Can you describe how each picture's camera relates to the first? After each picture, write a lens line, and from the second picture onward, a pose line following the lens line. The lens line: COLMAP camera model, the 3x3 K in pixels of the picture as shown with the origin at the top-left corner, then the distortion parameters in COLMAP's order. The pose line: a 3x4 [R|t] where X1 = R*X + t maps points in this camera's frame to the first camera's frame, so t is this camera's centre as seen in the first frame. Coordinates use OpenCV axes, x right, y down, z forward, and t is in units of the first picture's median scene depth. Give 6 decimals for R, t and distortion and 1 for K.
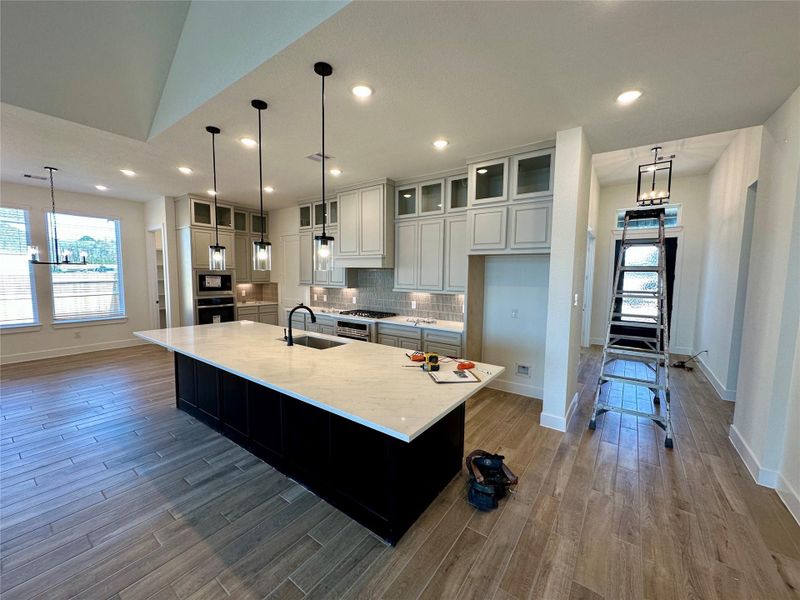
lens RADIAL K [[320.1, 0, 400.0], [0, 320.1, 300.0], [0, 0, 1]] dist [0.003611, 0.000072]
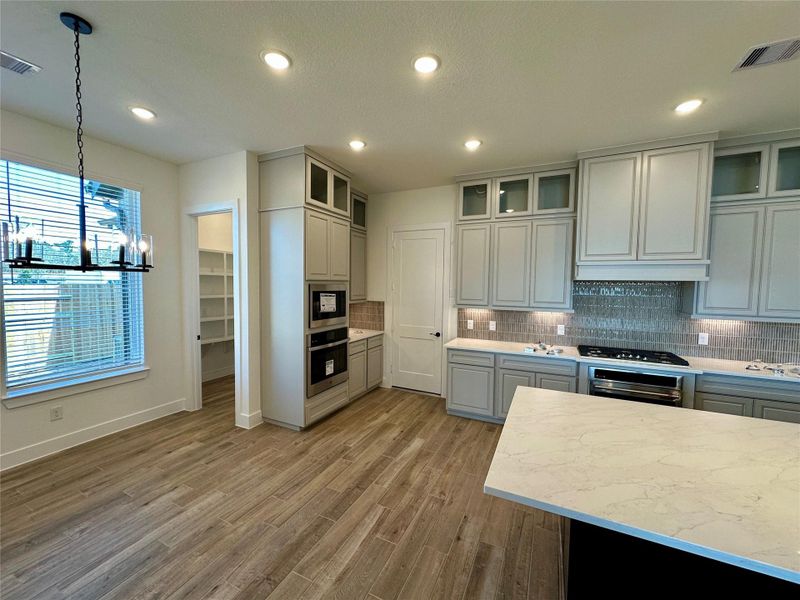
lens RADIAL K [[318.4, 0, 400.0], [0, 318.4, 300.0], [0, 0, 1]] dist [0.000641, 0.000063]
pose [[0.982271, -0.006717, 0.187347, -0.566637], [0.013228, 0.999350, -0.033526, -0.041364], [-0.187000, 0.035410, 0.981722, 0.409785]]
